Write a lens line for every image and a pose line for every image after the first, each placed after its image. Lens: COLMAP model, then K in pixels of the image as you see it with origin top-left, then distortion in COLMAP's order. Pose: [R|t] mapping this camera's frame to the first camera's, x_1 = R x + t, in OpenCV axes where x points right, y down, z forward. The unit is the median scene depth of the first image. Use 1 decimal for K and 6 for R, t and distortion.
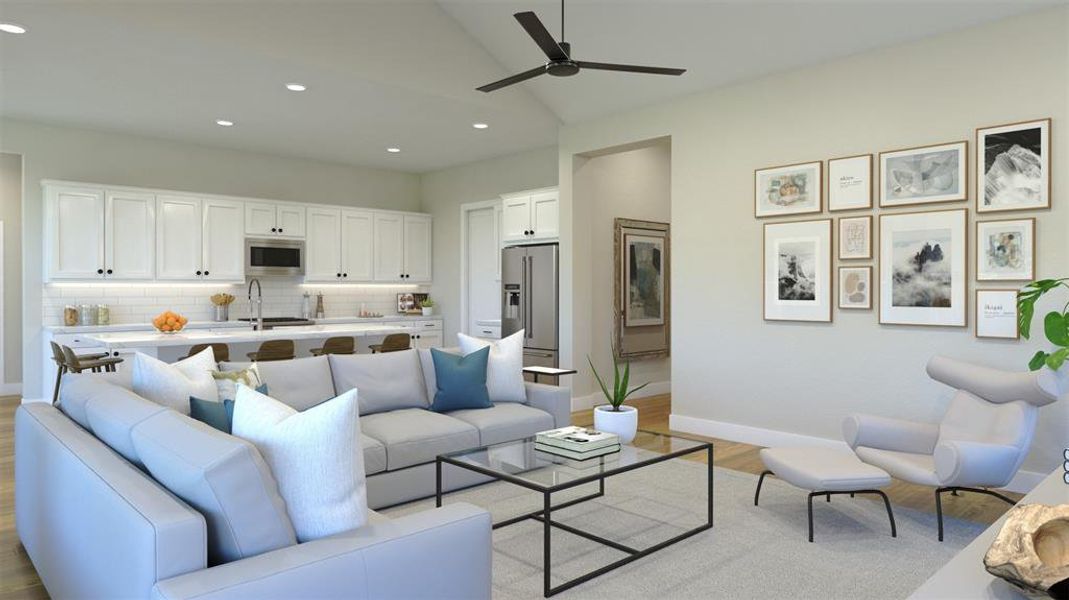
lens RADIAL K [[685.9, 0, 534.5], [0, 685.9, 300.0], [0, 0, 1]] dist [0.002899, -0.002418]
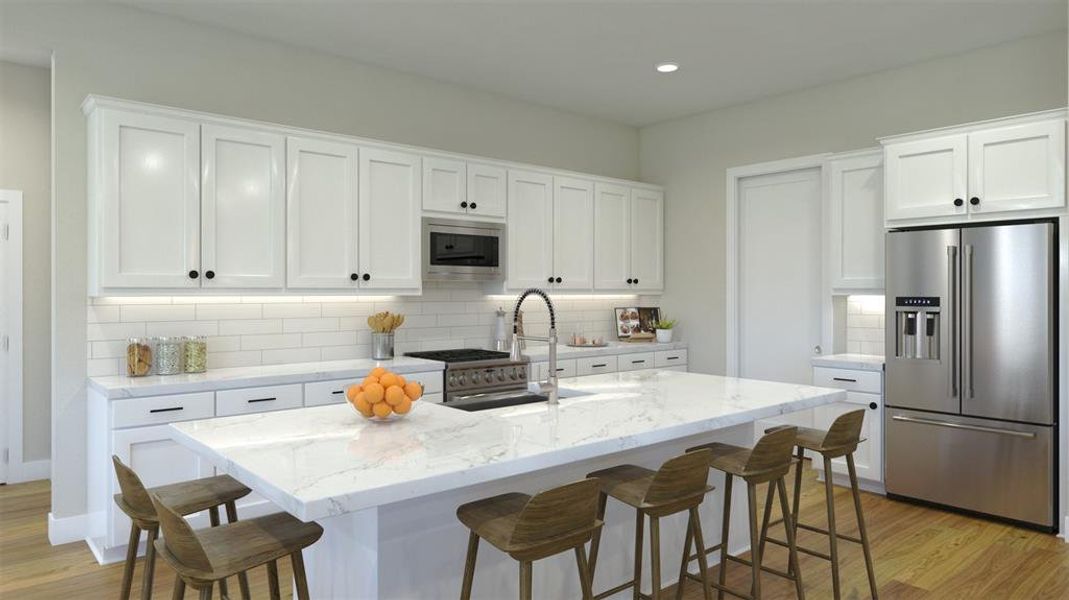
lens RADIAL K [[685.9, 0, 534.5], [0, 685.9, 300.0], [0, 0, 1]] dist [0.002899, -0.002418]
pose [[0.999243, 0.000360, -0.038906, -0.292395], [-0.000529, 0.999990, -0.004345, -0.016467], [0.038904, 0.004362, 0.999233, 0.402808]]
